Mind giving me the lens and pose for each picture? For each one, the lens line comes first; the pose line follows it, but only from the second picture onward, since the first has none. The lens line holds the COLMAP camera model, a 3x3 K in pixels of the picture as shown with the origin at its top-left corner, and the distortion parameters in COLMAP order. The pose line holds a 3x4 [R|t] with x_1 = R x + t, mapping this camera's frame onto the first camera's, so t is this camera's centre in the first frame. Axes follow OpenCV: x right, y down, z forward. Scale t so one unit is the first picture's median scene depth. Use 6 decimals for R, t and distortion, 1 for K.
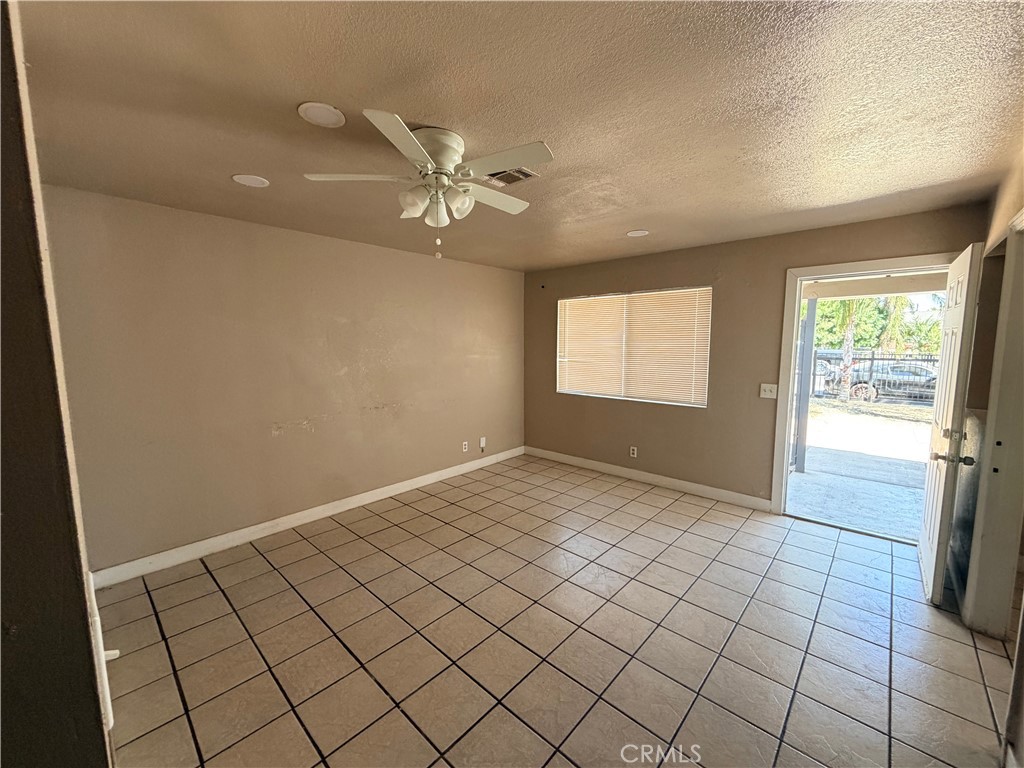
lens RADIAL K [[408.2, 0, 509.5], [0, 408.2, 386.1], [0, 0, 1]] dist [0.005769, -0.000677]
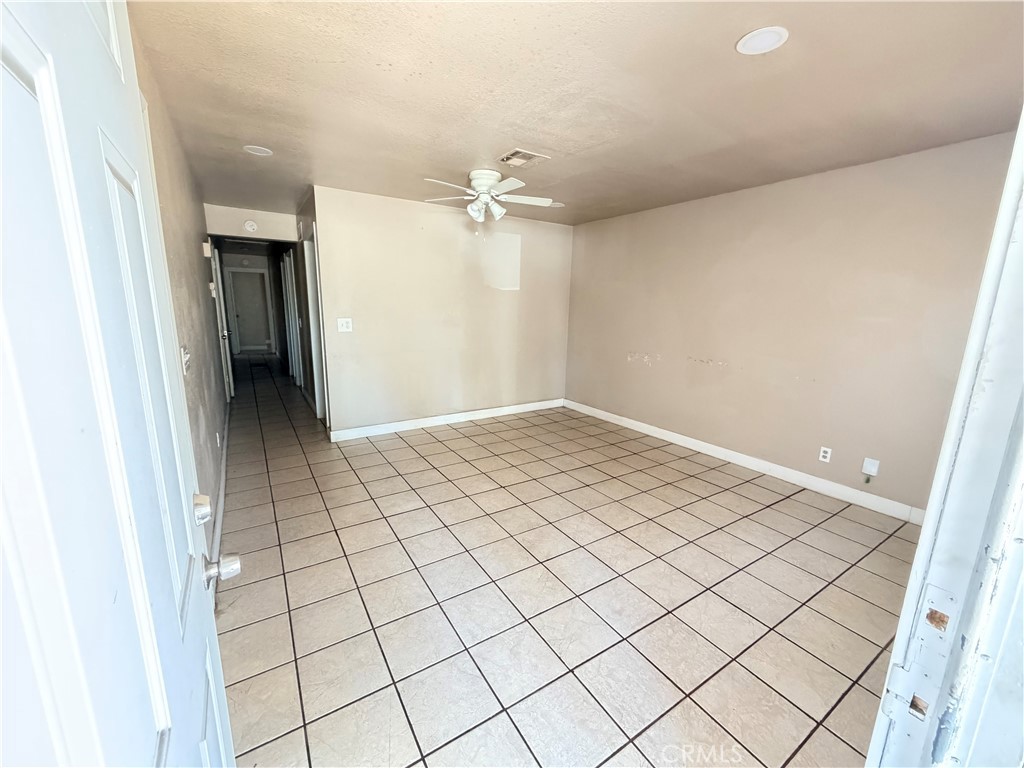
lens RADIAL K [[408.2, 0, 511.4], [0, 408.2, 383.3], [0, 0, 1]] dist [0.005769, -0.000677]
pose [[-0.248047, 0.187588, -0.950412, 0.776856], [-0.121466, 0.967308, 0.222624, -0.062659], [0.961103, 0.170664, -0.217152, 0.775686]]
